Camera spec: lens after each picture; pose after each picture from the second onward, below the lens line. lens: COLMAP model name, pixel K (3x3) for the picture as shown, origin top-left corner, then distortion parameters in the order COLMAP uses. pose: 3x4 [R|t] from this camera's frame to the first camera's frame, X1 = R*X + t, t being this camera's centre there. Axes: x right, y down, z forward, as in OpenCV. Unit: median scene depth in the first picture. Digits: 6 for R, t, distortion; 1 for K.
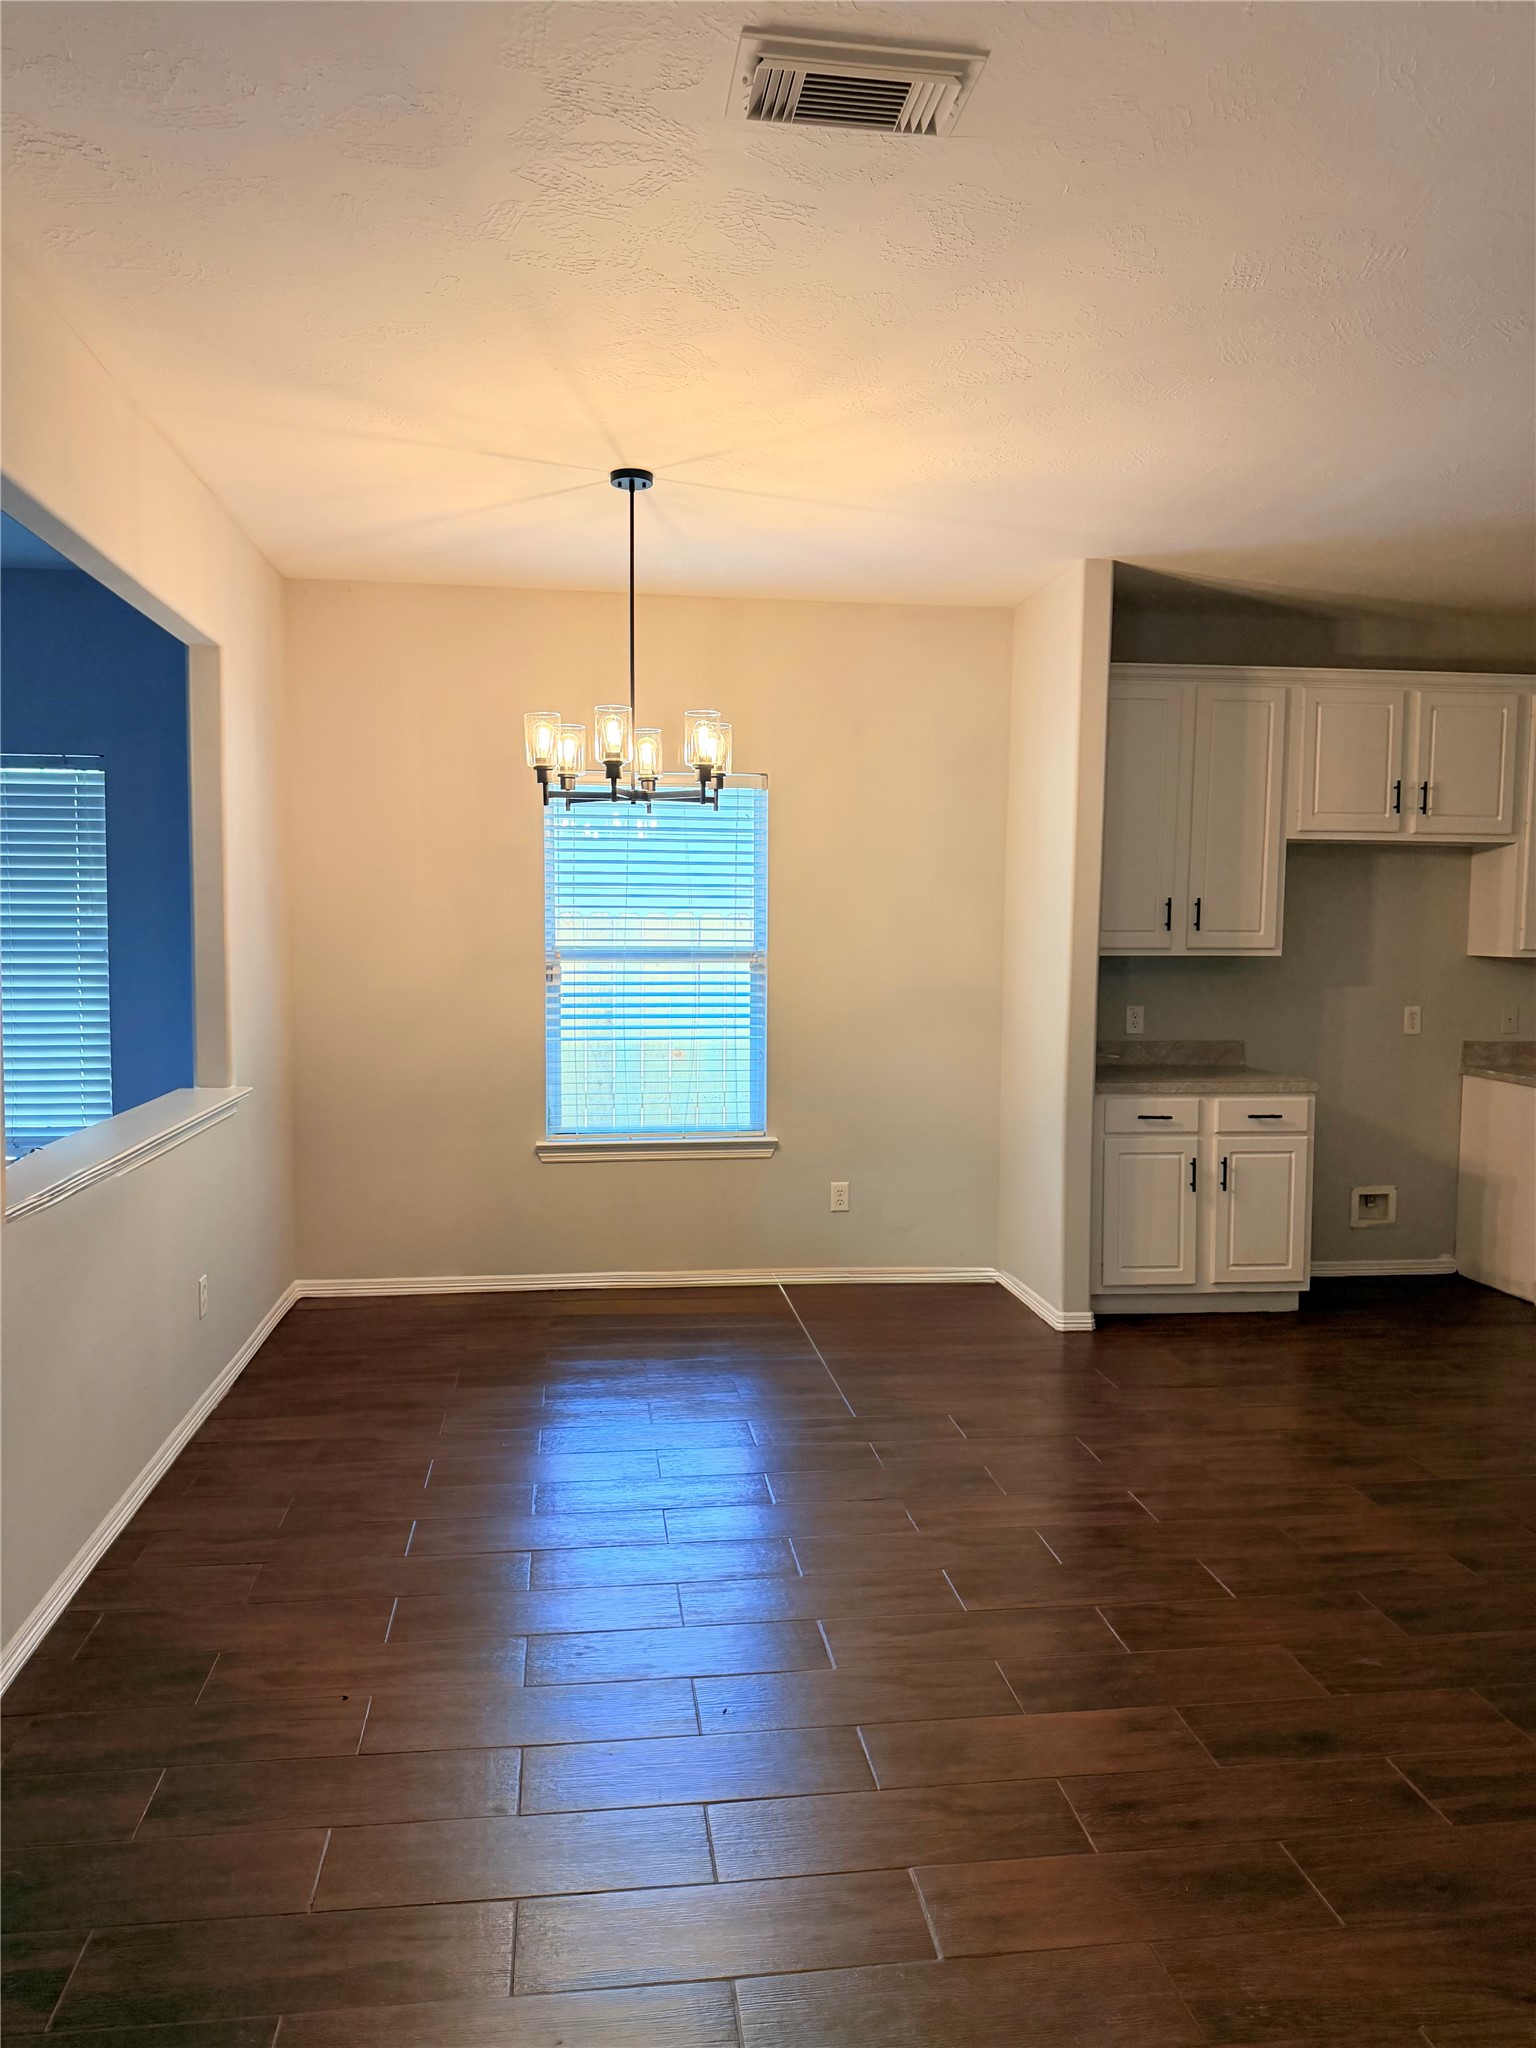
lens RADIAL K [[1428.5, 0, 768.0], [0, 1428.5, 1024.0], [0, 0, 1]] dist [0.006578, 0.001317]
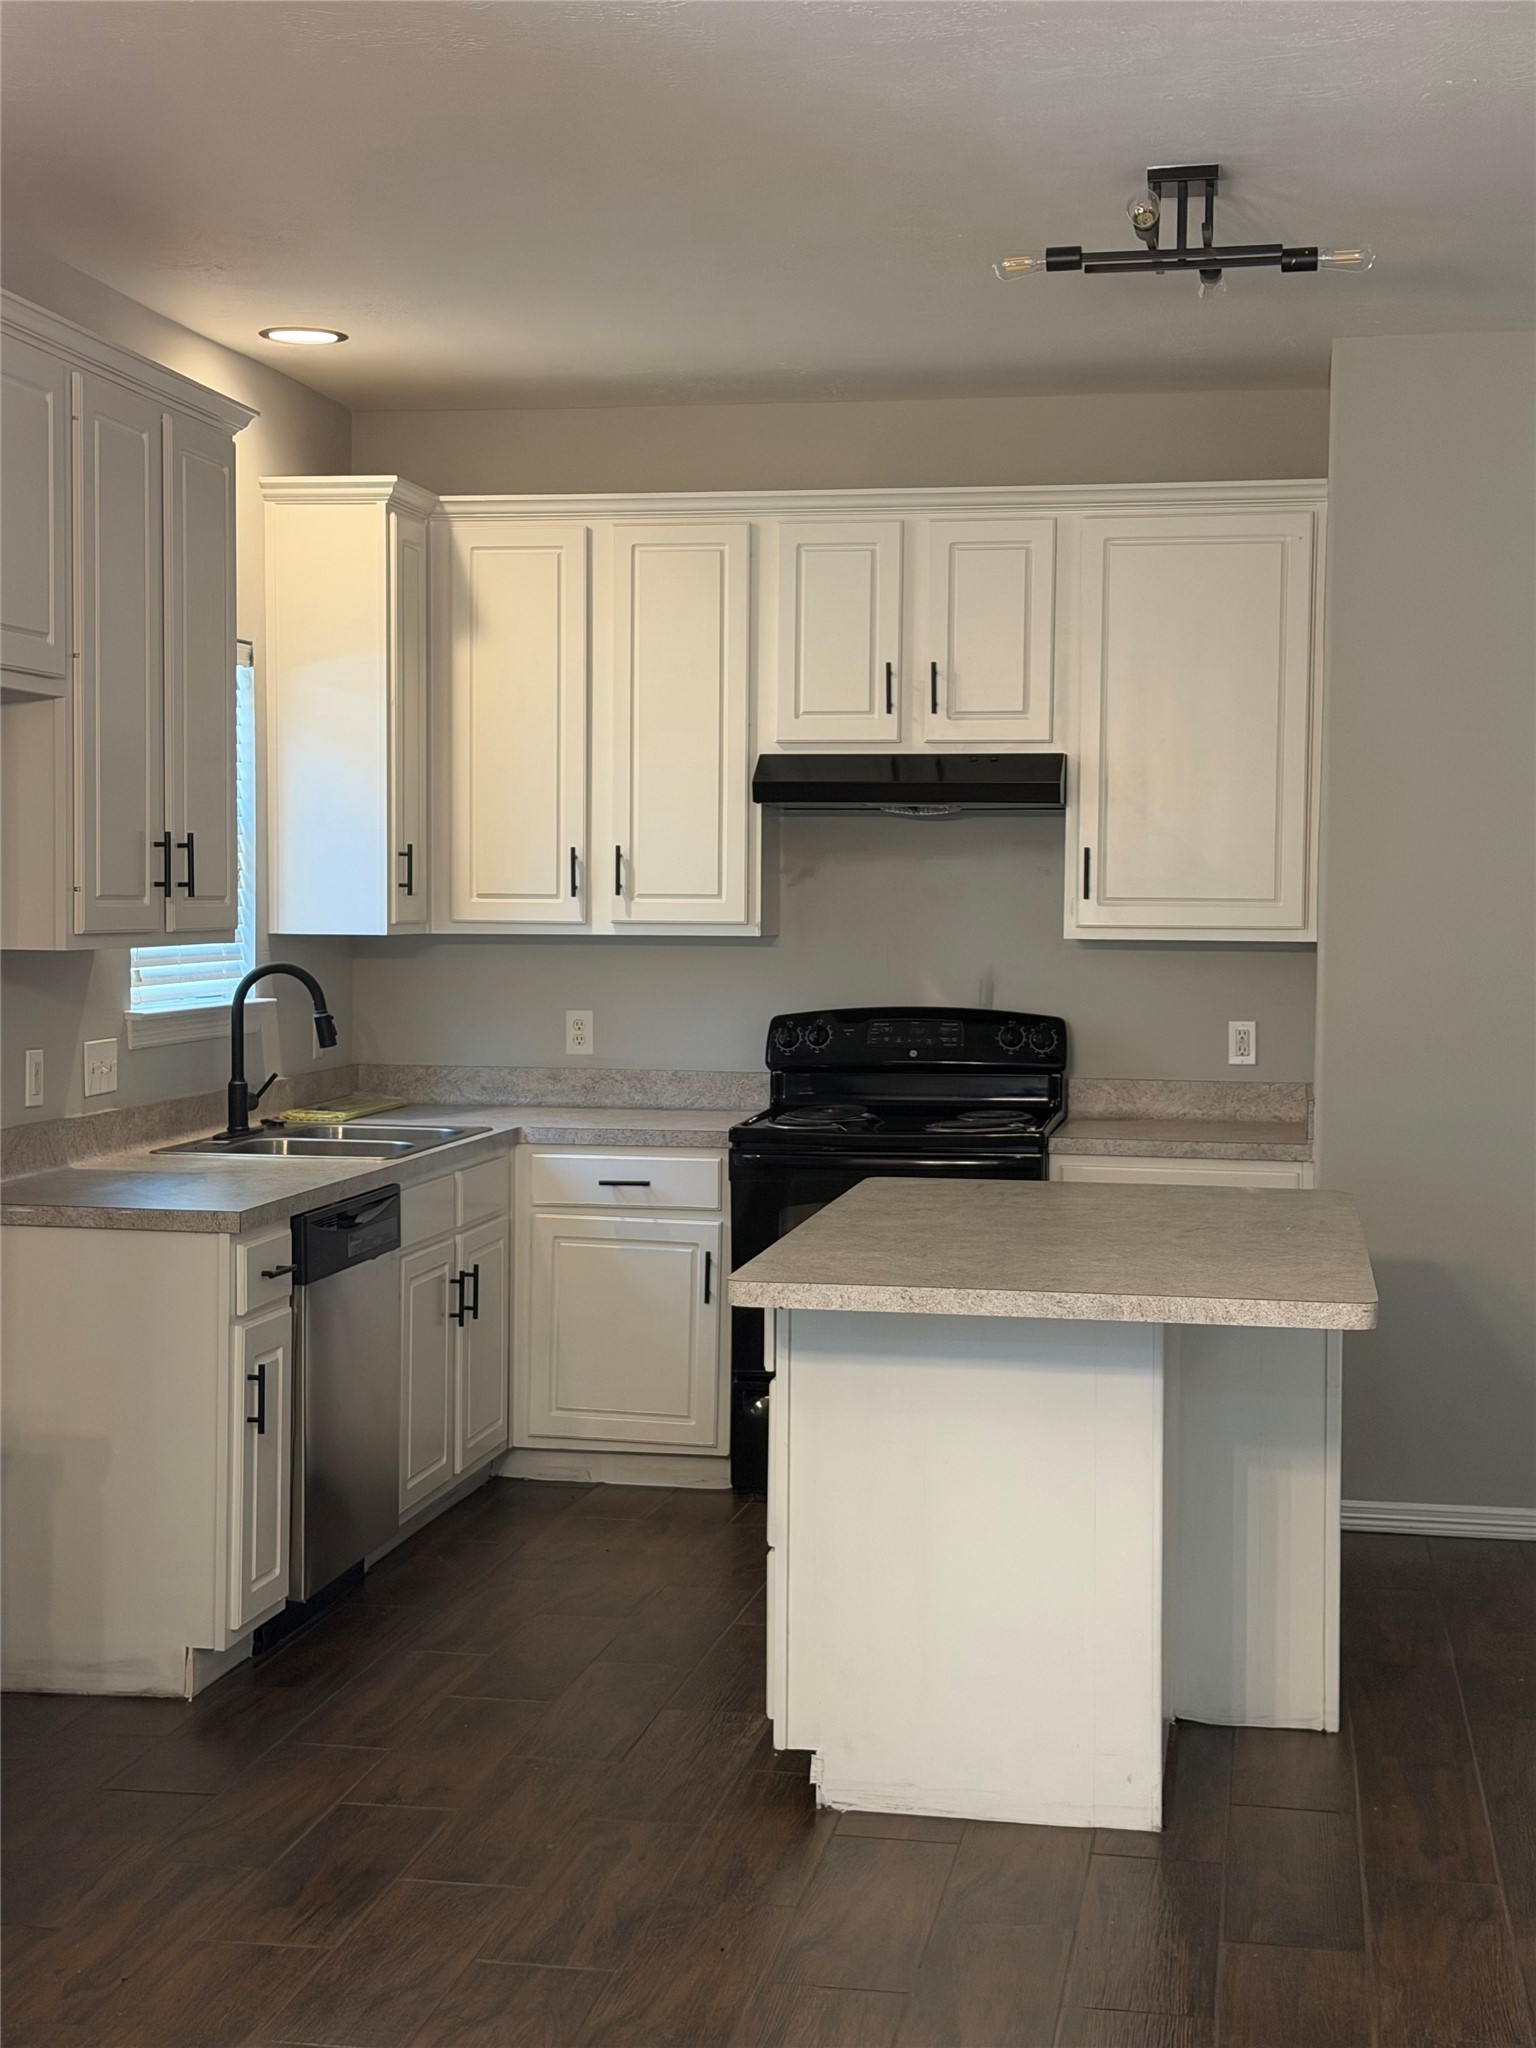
lens RADIAL K [[2895.3, 0, 768.0], [0, 2895.3, 1024.0], [0, 0, 1]] dist [0.016034, -0.003230]
pose [[0.321660, -0.049408, 0.945565, -0.292736], [0.055883, 0.997887, 0.033132, -0.044864], [-0.945205, 0.042184, 0.323742, 0.538323]]
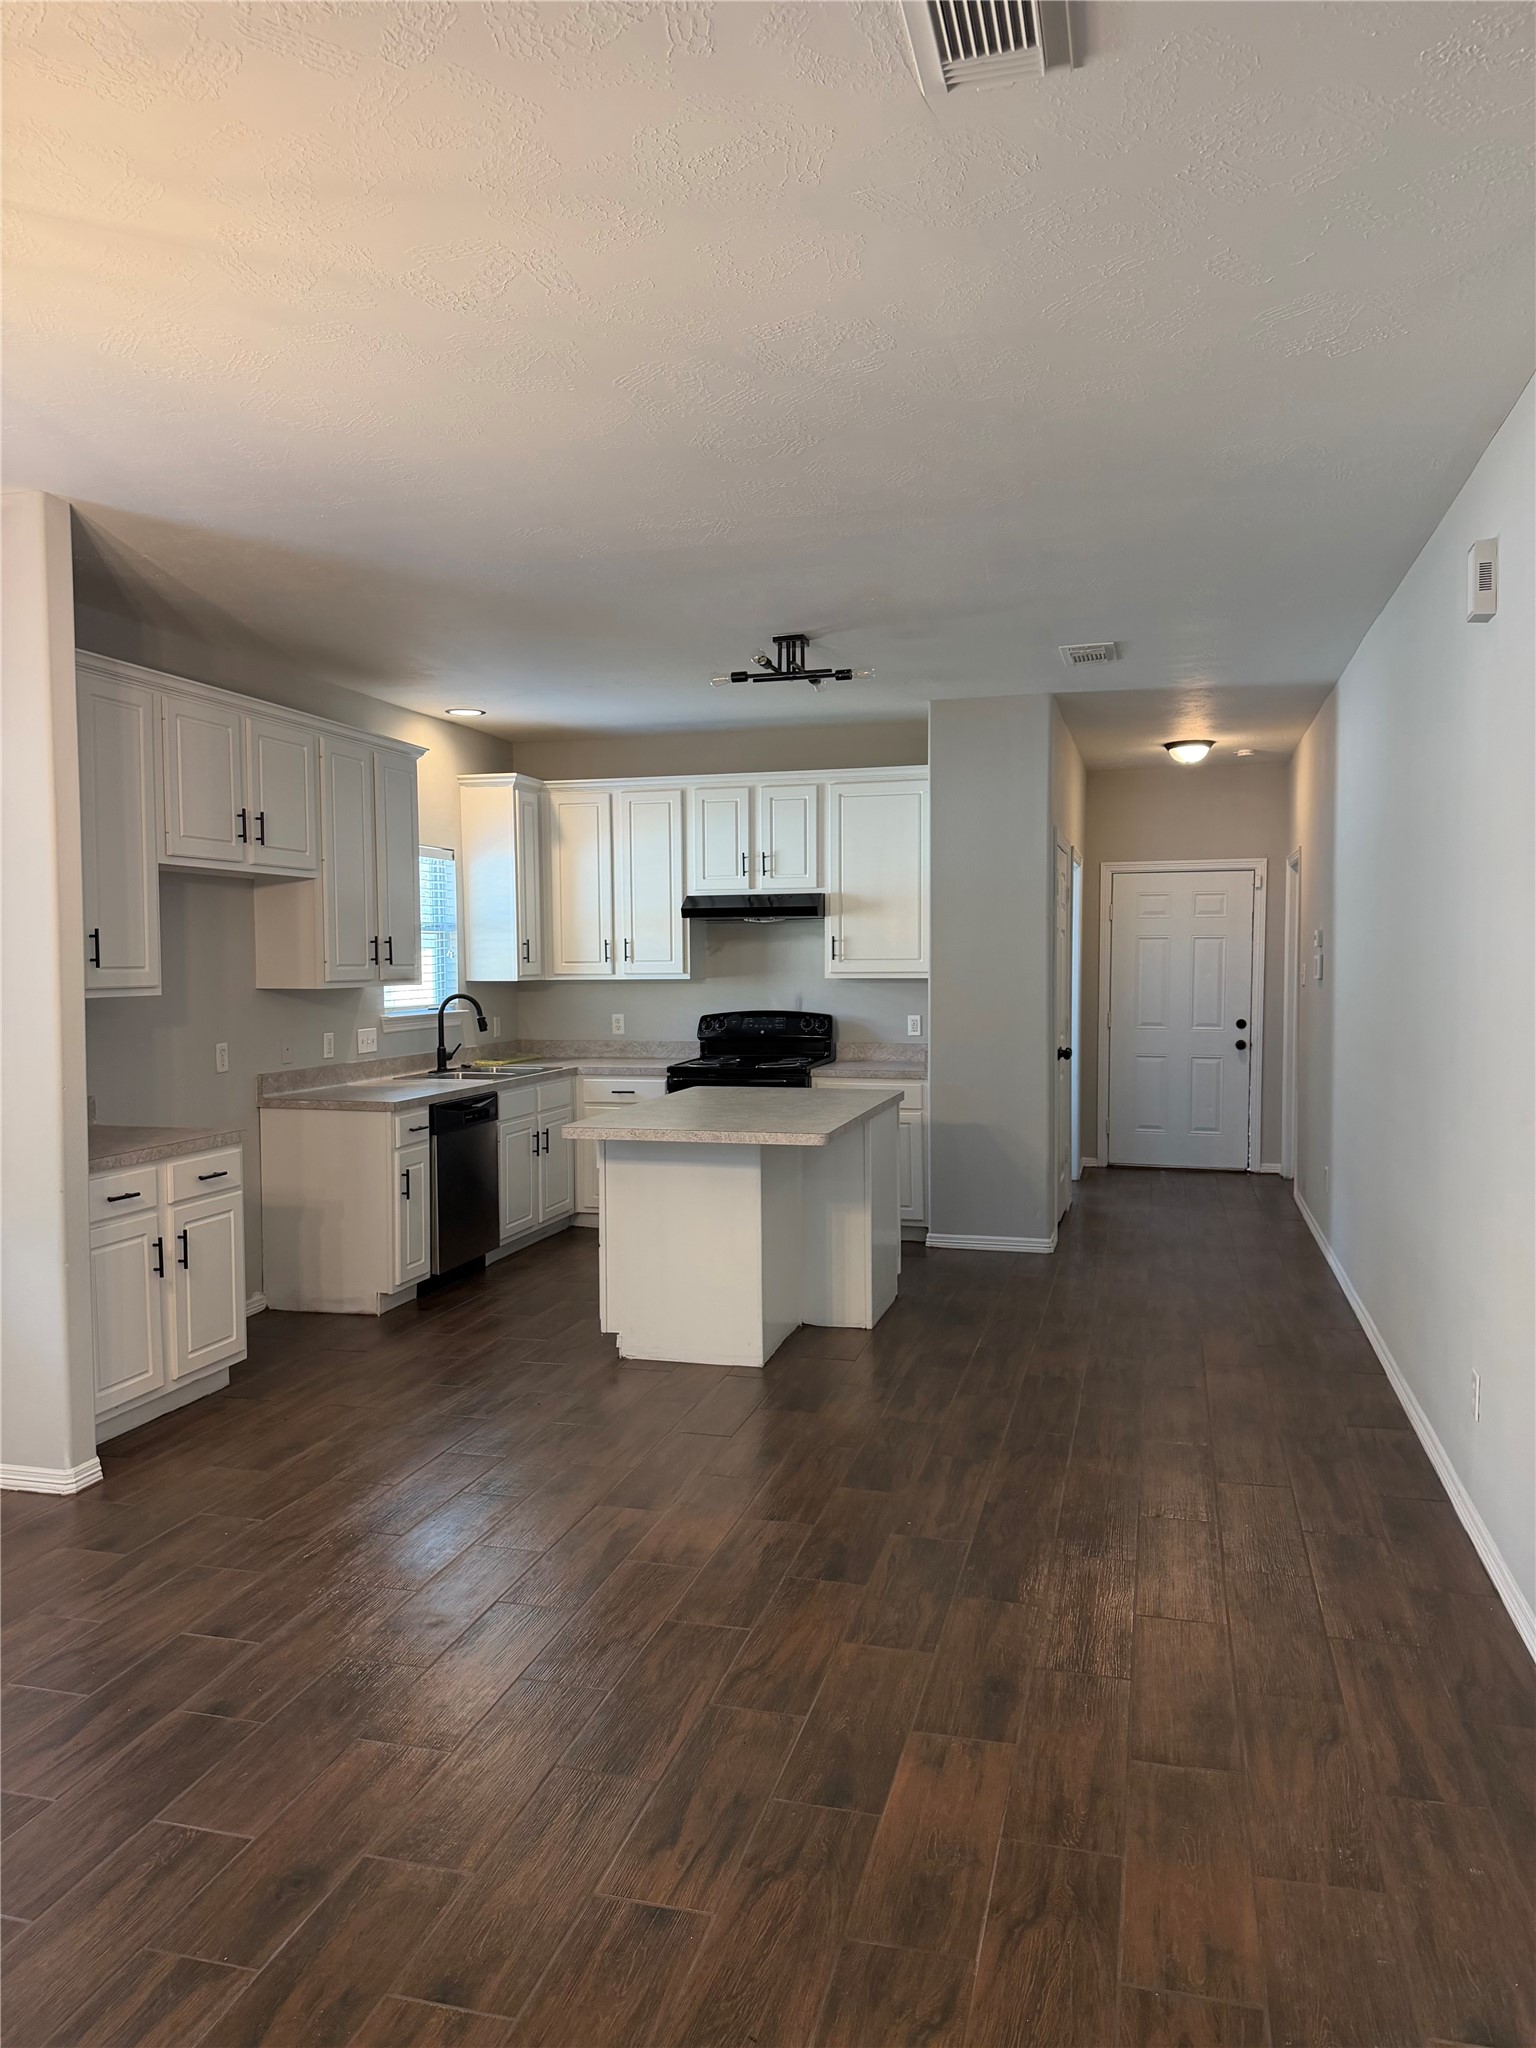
lens RADIAL K [[1428.5, 0, 768.0], [0, 1428.5, 1024.0], [0, 0, 1]] dist [0.006578, 0.001317]
pose [[0.384619, -0.053181, 0.921542, -0.331708], [0.069615, 0.997167, 0.028490, -0.030723], [-0.920446, 0.053196, 0.387232, 0.331572]]
